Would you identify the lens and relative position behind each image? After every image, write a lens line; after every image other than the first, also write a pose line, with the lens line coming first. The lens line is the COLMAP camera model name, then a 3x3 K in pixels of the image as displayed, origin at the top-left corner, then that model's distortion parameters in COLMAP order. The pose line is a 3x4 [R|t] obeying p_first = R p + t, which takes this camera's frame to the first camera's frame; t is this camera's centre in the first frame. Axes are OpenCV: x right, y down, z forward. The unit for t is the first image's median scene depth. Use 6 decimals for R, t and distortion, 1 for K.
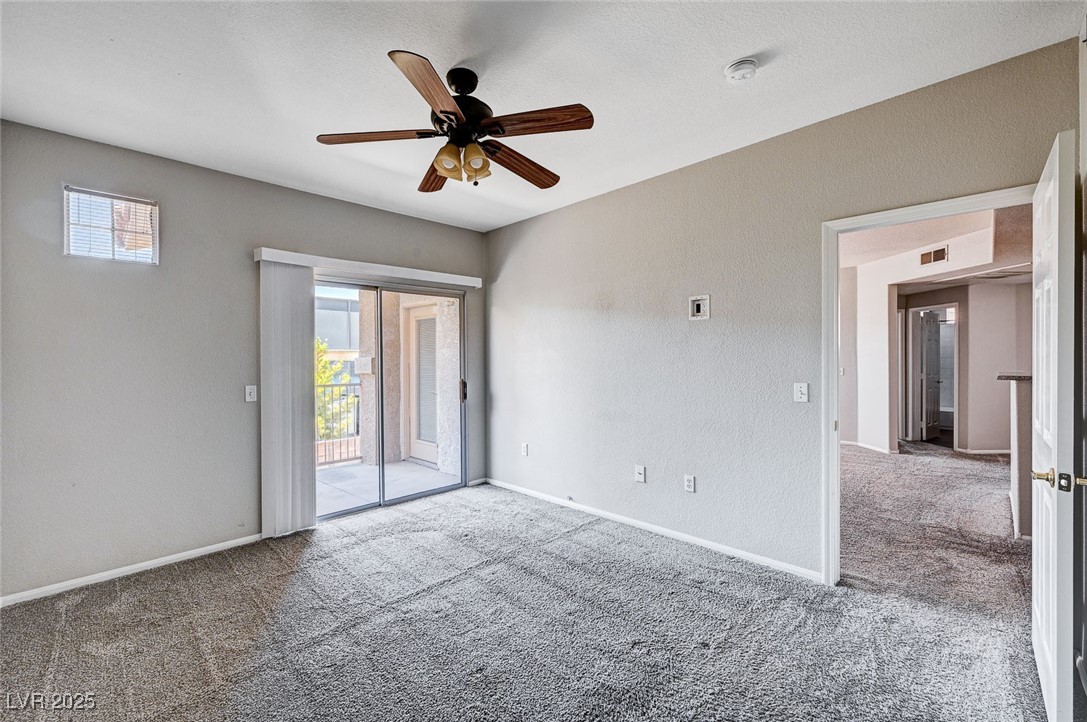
lens RADIAL K [[449.6, 0, 537.1], [0, 449.6, 360.7], [0, 0, 1]] dist [-0.000459, 0.000079]
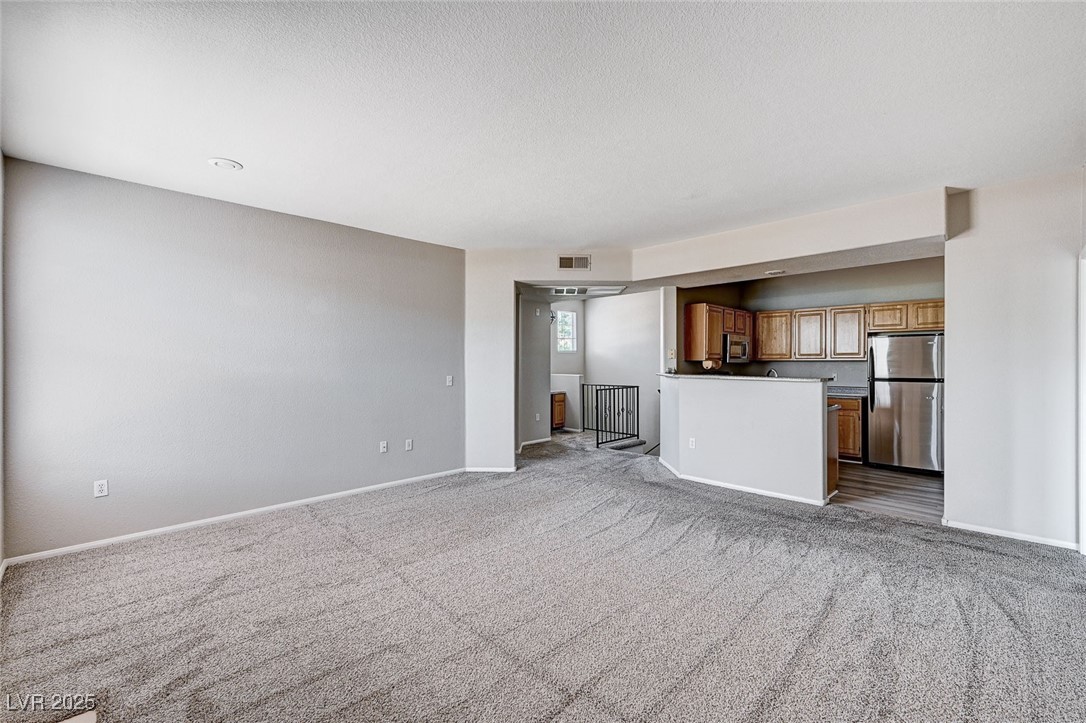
lens RADIAL K [[459.4, 0, 543.0], [0, 459.4, 361.5], [0, 0, 1]] dist [-0.001333, -0.000045]
pose [[0.004854, 0.004672, 0.999977, -0.118892], [0.003784, 0.999982, -0.004691, -0.005050], [-0.999981, 0.003807, 0.004836, 0.876766]]
